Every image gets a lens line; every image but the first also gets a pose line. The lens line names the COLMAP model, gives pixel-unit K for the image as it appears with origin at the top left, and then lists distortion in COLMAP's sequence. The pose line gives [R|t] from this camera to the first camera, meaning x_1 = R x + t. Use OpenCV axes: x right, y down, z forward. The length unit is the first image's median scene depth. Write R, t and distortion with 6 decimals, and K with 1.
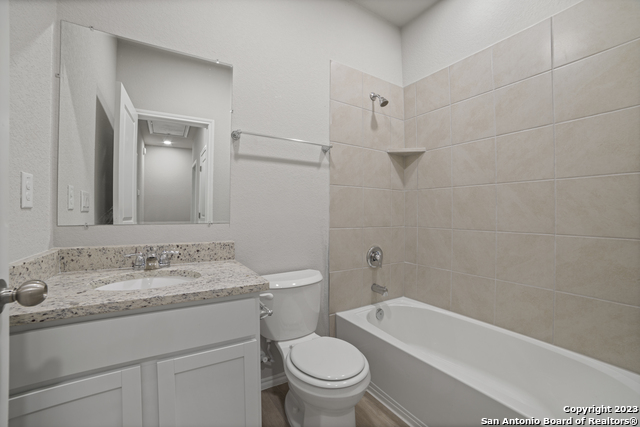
lens RADIAL K [[262.5, 0, 317.8], [0, 262.5, 210.2], [0, 0, 1]] dist [-0.099348, 0.033408]
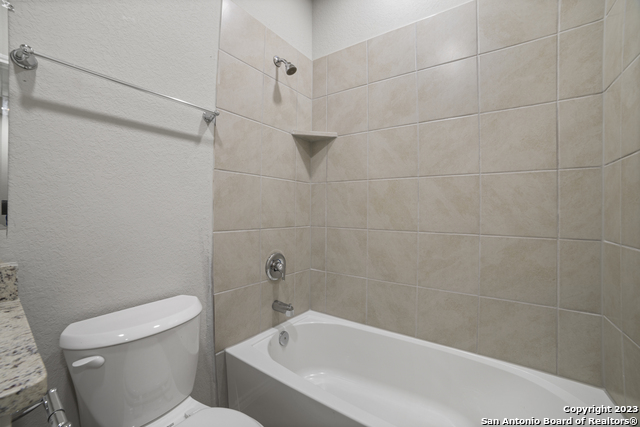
lens RADIAL K [[262.5, 0, 317.8], [0, 262.5, 210.2], [0, 0, 1]] dist [-0.099348, 0.033408]
pose [[0.919680, 0.003073, 0.392656, 0.036992], [-0.008026, 0.999908, 0.010972, 0.002408], [-0.392586, -0.013242, 0.919620, 0.317462]]
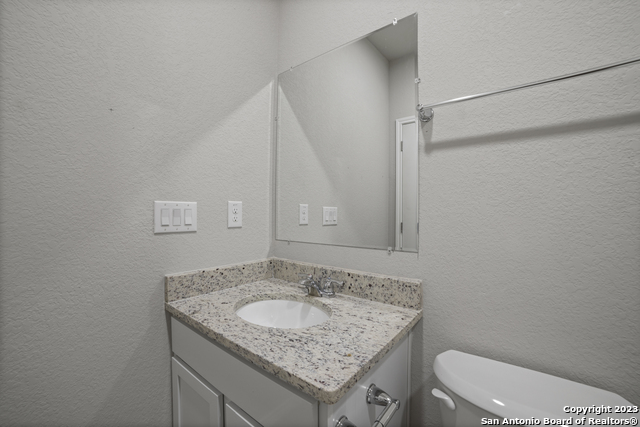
lens RADIAL K [[262.5, 0, 317.8], [0, 262.5, 210.2], [0, 0, 1]] dist [-0.099348, 0.033408]
pose [[0.344100, -0.010713, -0.938872, 0.181590], [0.002532, 0.999942, -0.010482, -0.050369], [0.938930, 0.001230, 0.344107, 0.539639]]
